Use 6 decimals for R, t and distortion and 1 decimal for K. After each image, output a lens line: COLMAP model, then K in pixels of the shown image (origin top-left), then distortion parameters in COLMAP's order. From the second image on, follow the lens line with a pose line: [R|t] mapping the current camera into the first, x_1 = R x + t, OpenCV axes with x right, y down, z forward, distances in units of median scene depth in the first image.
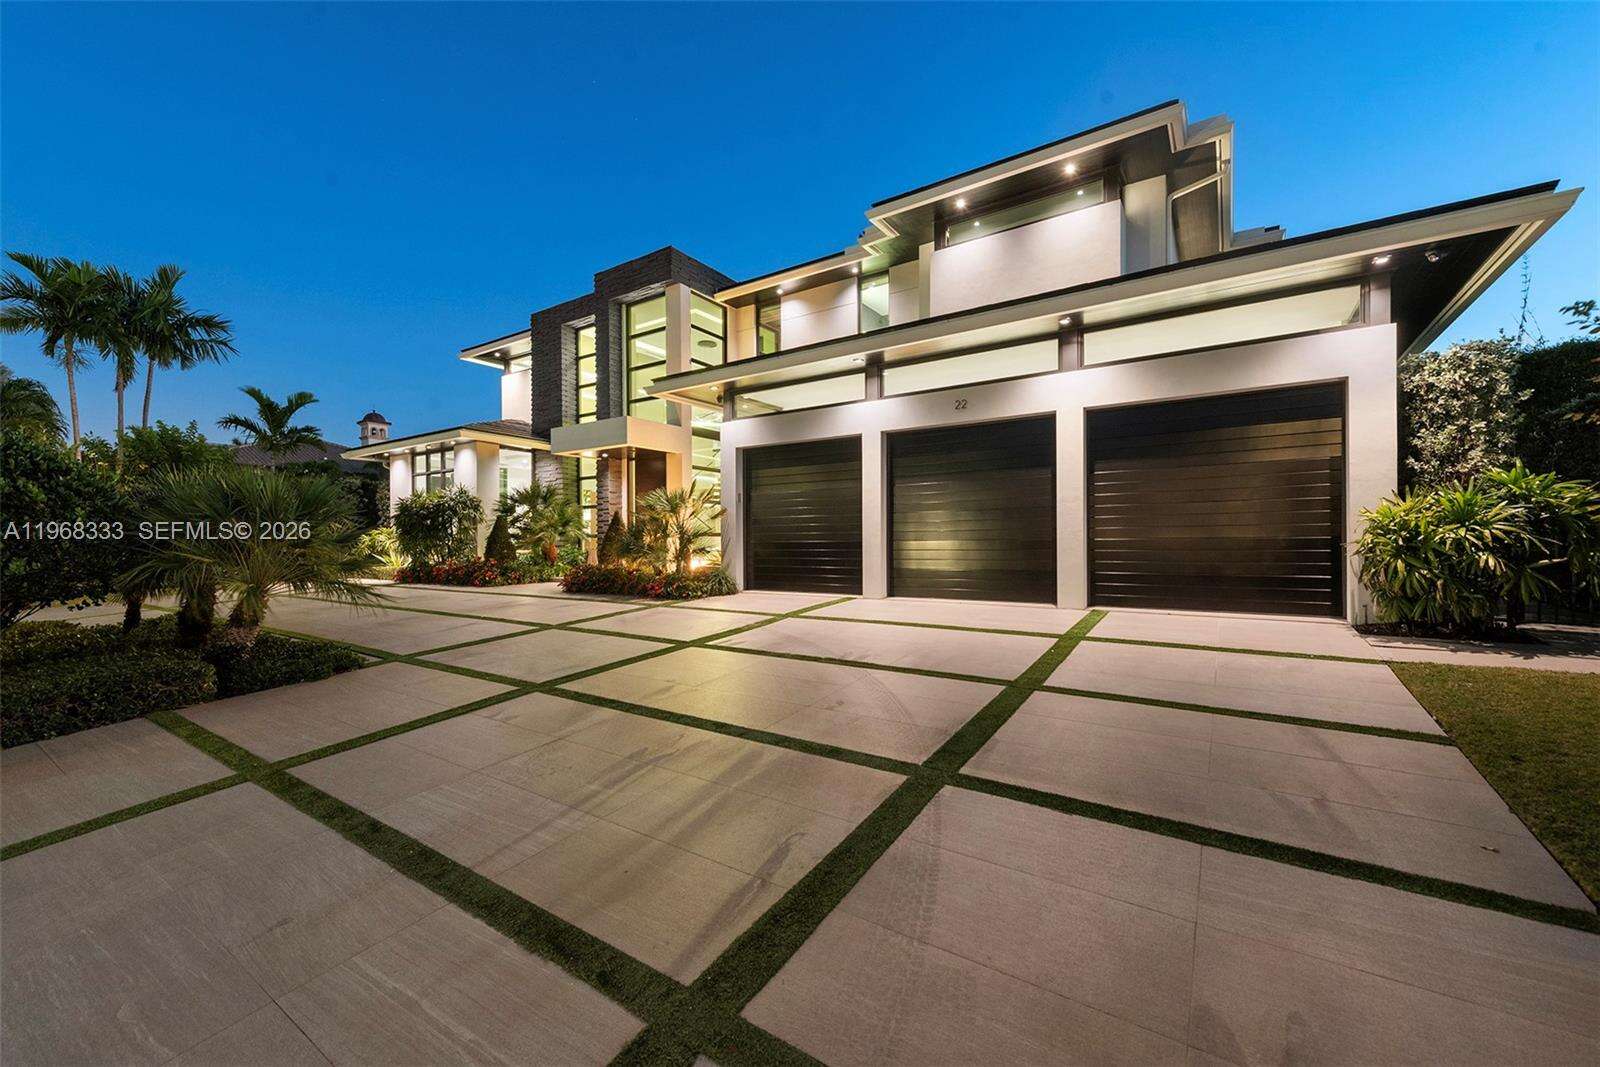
lens RADIAL K [[630.9, 0, 807.9], [0, 630.9, 533.5], [0, 0, 1]] dist [0.009996, -0.000112]
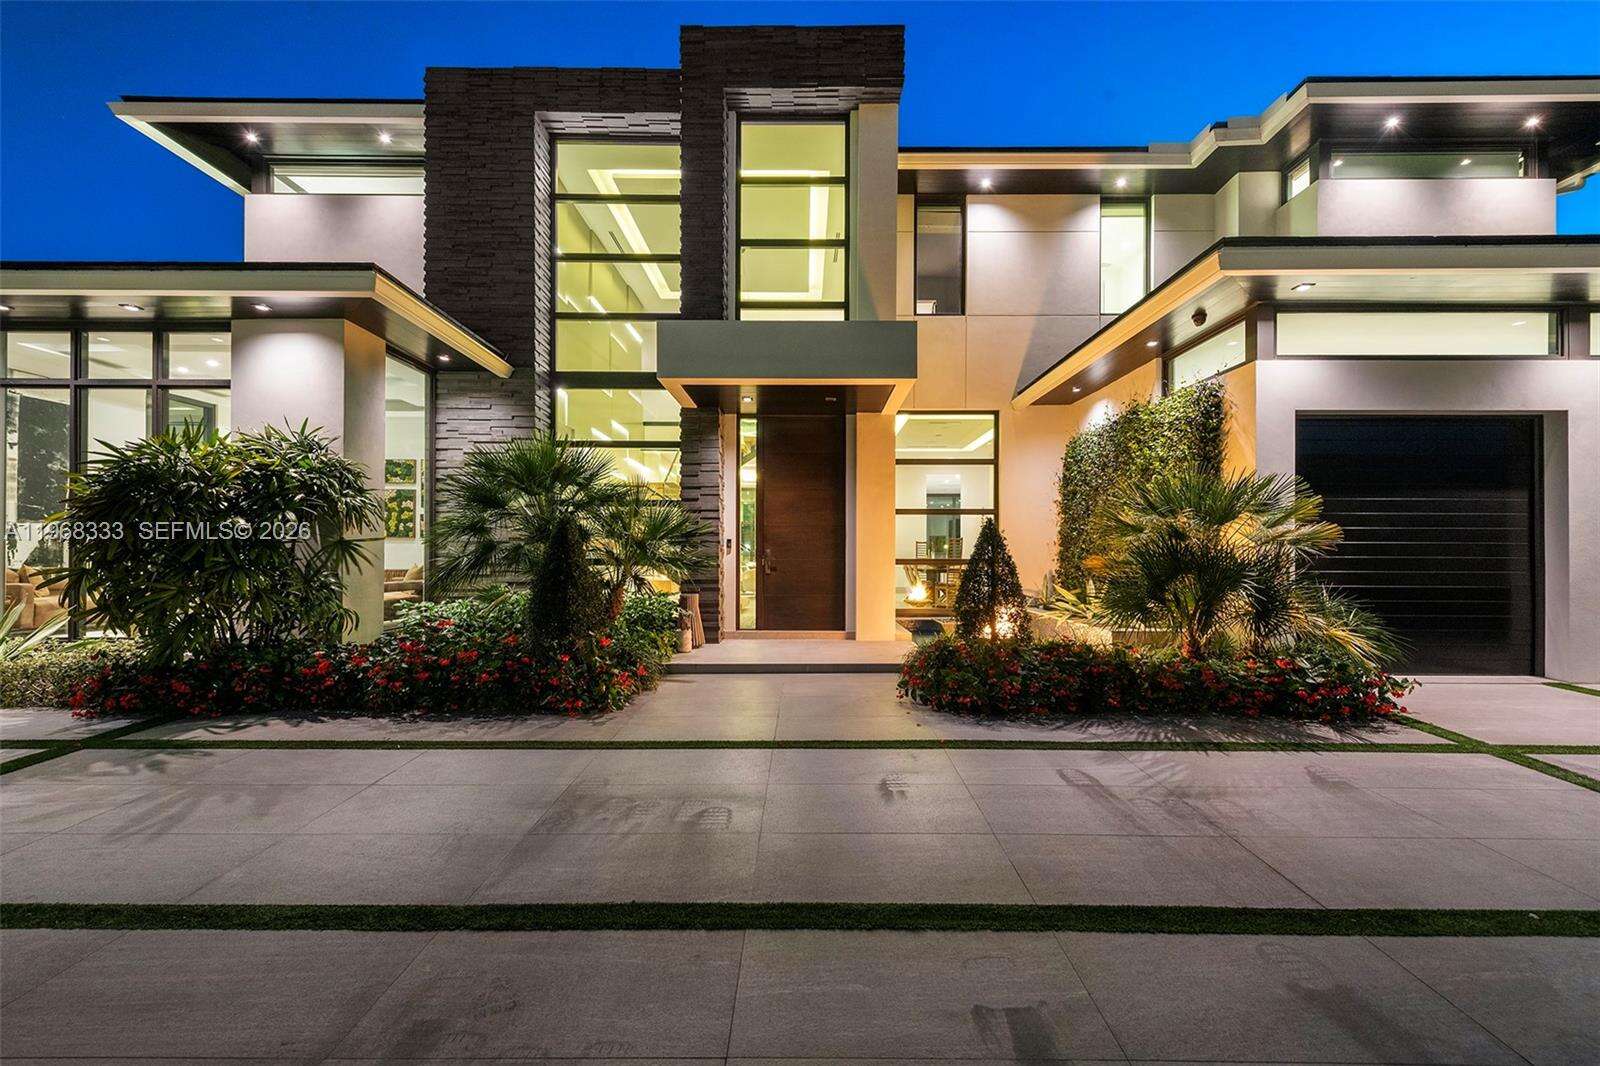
lens RADIAL K [[630.9, 0, 802.0], [0, 630.9, 542.7], [0, 0, 1]] dist [0.009996, -0.000112]
pose [[0.821137, 0.009201, 0.570657, -0.550823], [-0.002015, 0.999911, -0.013224, -0.004818], [-0.570728, 0.009709, 0.821082, 0.562948]]
